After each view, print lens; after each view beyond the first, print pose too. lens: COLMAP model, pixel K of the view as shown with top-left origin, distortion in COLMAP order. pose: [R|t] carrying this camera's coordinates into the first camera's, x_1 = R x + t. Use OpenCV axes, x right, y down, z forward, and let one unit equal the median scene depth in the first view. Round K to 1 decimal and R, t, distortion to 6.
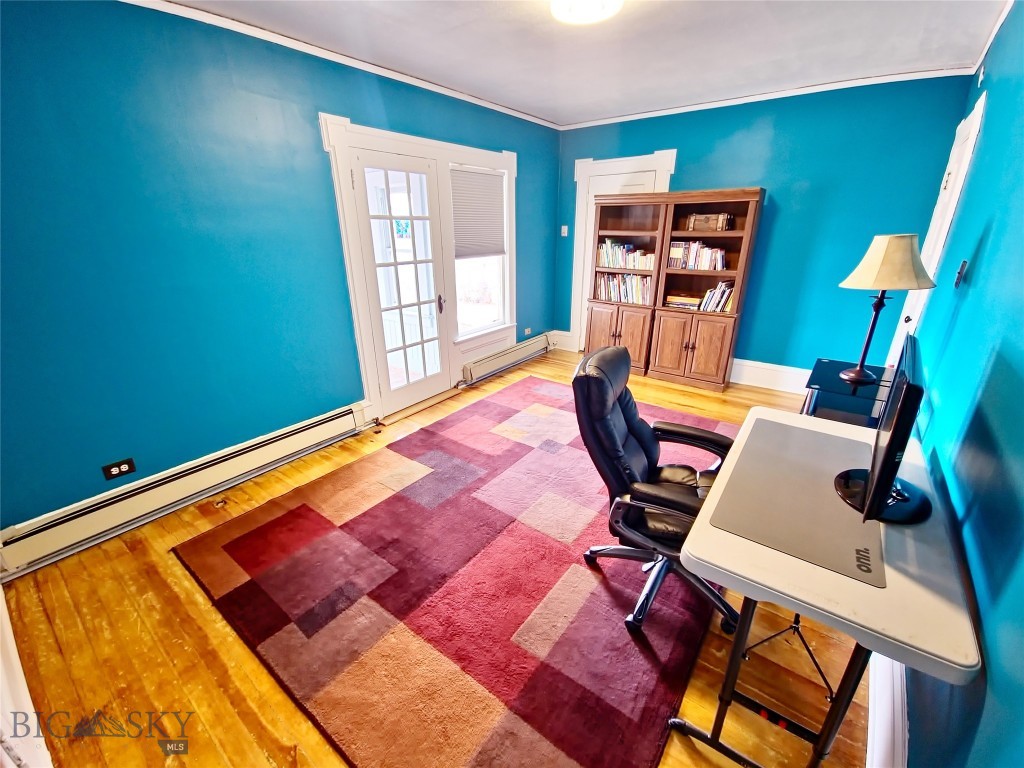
lens RADIAL K [[424.8, 0, 505.3], [0, 424.8, 384.8], [0, 0, 1]] dist [0.006638, -0.000997]
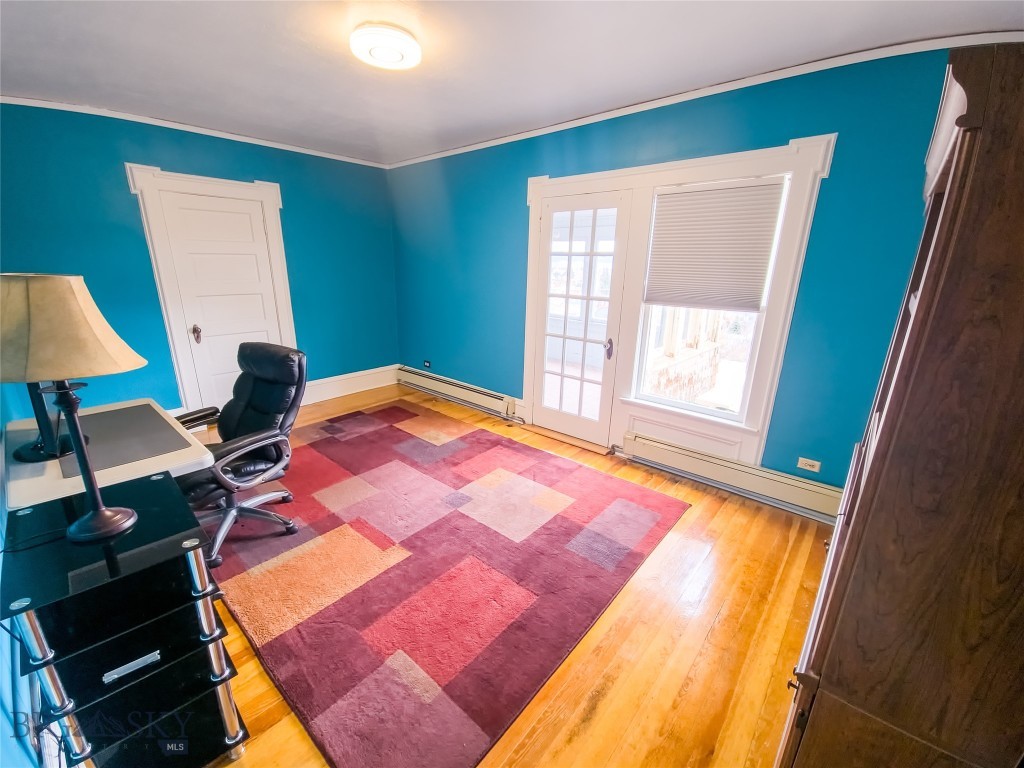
lens RADIAL K [[424.8, 0, 503.8], [0, 424.8, 385.0], [0, 0, 1]] dist [0.006638, -0.000997]
pose [[-0.080448, 0.291261, -0.953255, 0.772630], [-0.359373, 0.883558, 0.300294, -0.328352], [0.929720, 0.366732, 0.033591, 0.840280]]
